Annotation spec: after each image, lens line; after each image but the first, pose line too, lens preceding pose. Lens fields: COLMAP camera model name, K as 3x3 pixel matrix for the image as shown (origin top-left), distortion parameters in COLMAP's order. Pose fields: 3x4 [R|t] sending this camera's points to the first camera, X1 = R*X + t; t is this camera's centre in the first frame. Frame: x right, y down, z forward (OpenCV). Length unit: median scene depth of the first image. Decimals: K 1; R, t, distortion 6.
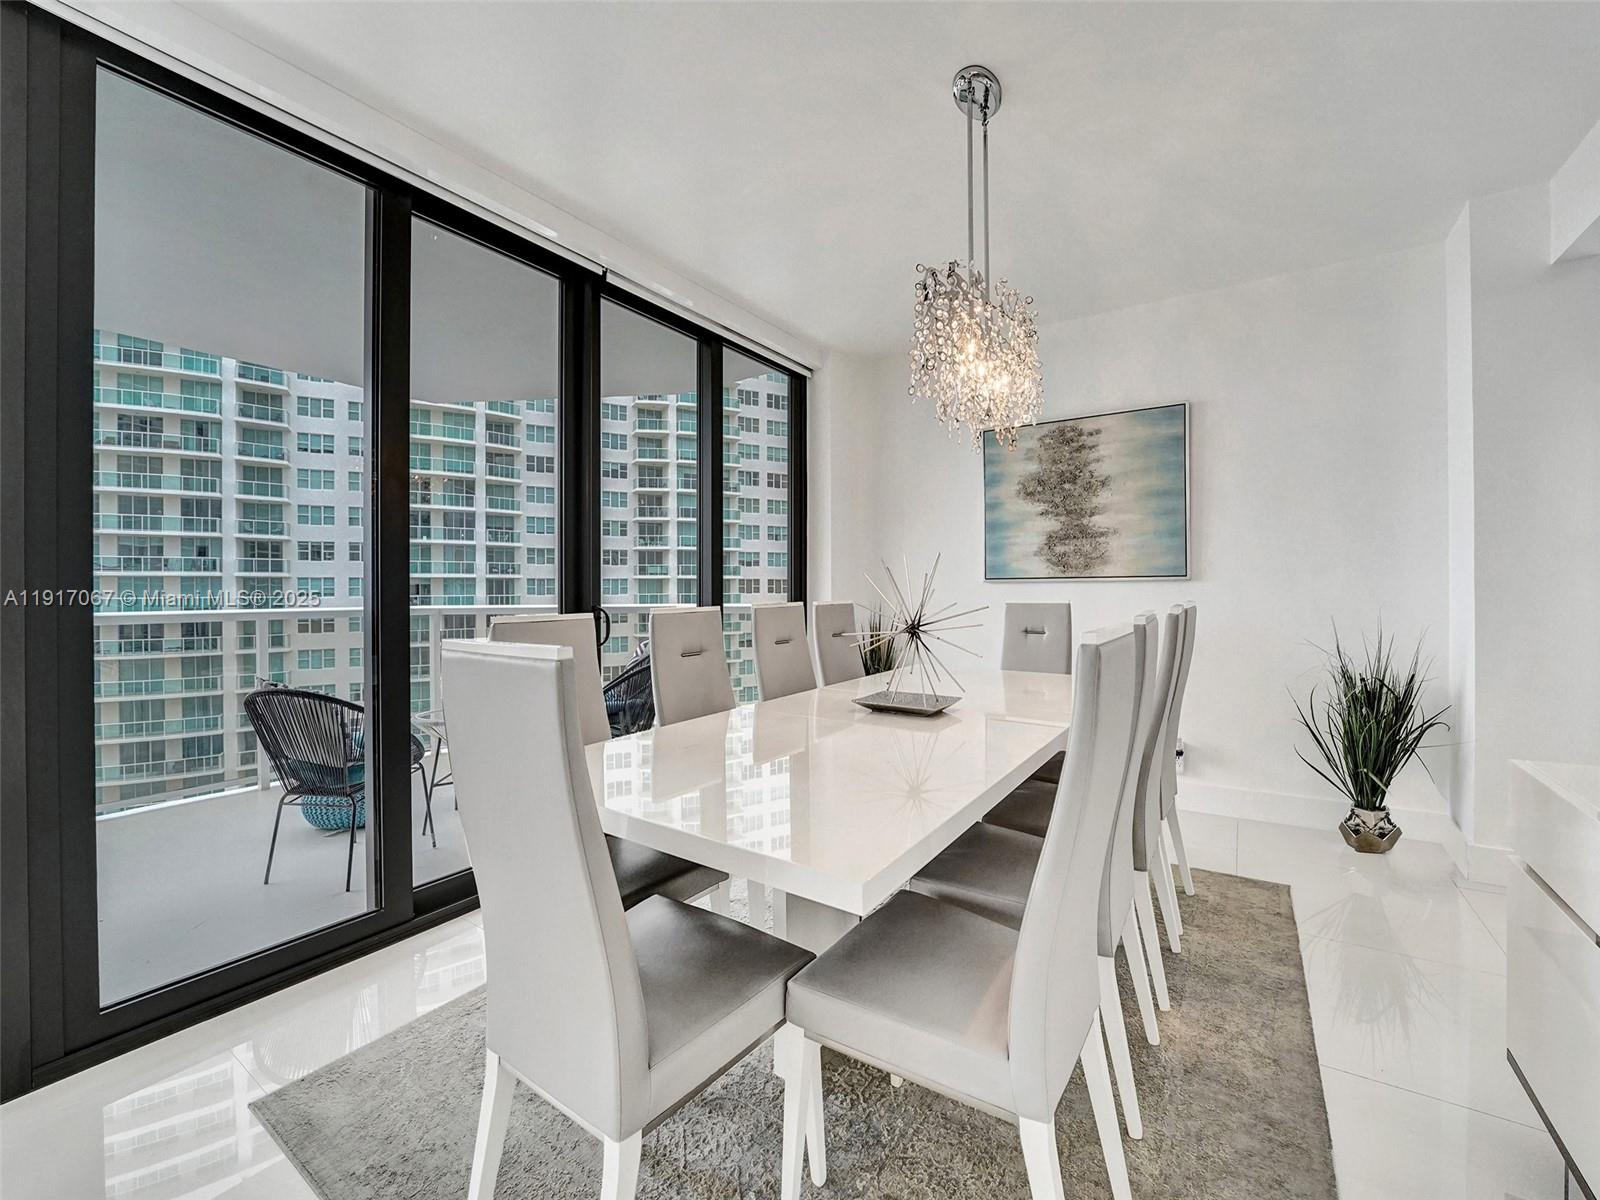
lens RADIAL K [[664.0, 0, 800.0], [0, 664.0, 600.0], [0, 0, 1]] dist [-0.027893, 0.000243]
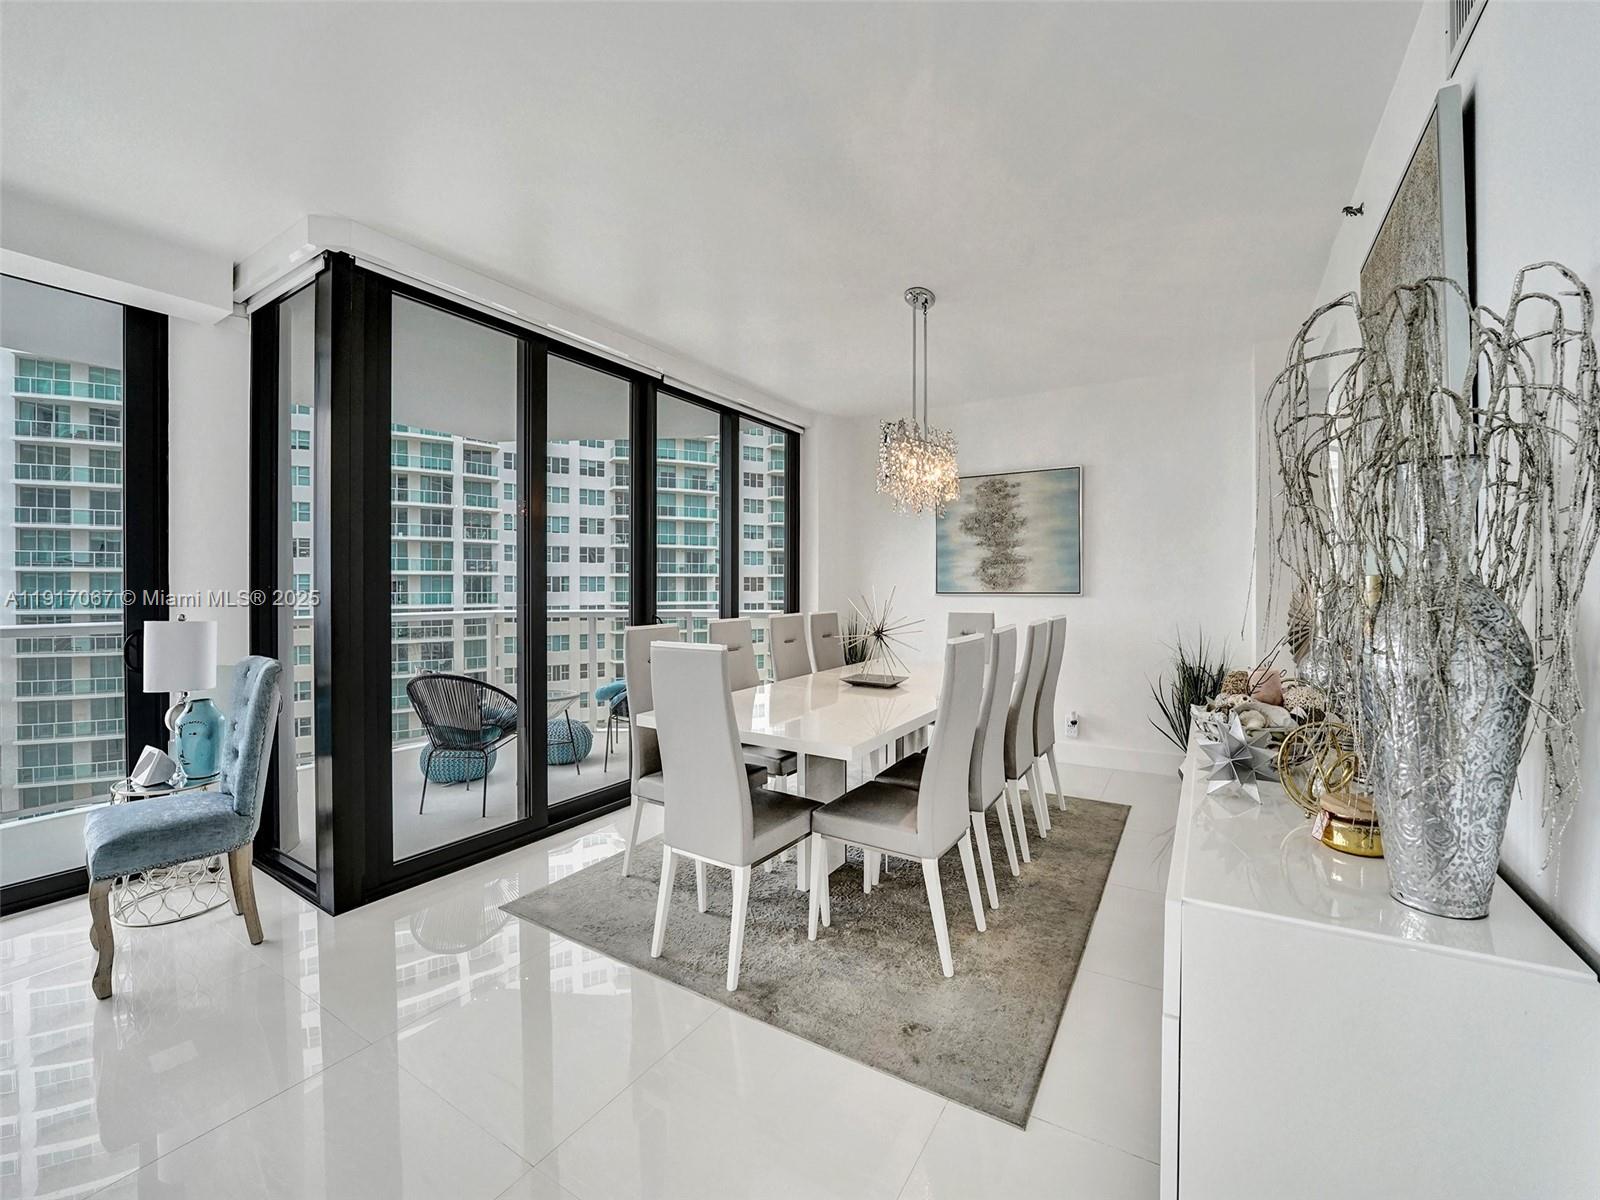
lens RADIAL K [[686.2, 0, 806.3], [0, 686.2, 590.2], [0, 0, 1]] dist [-0.025455, 0.000160]
pose [[0.998665, 0.004980, 0.051414, -0.051713], [-0.004583, 0.999959, -0.007835, -0.027631], [-0.051451, 0.007589, 0.998647, -0.376768]]
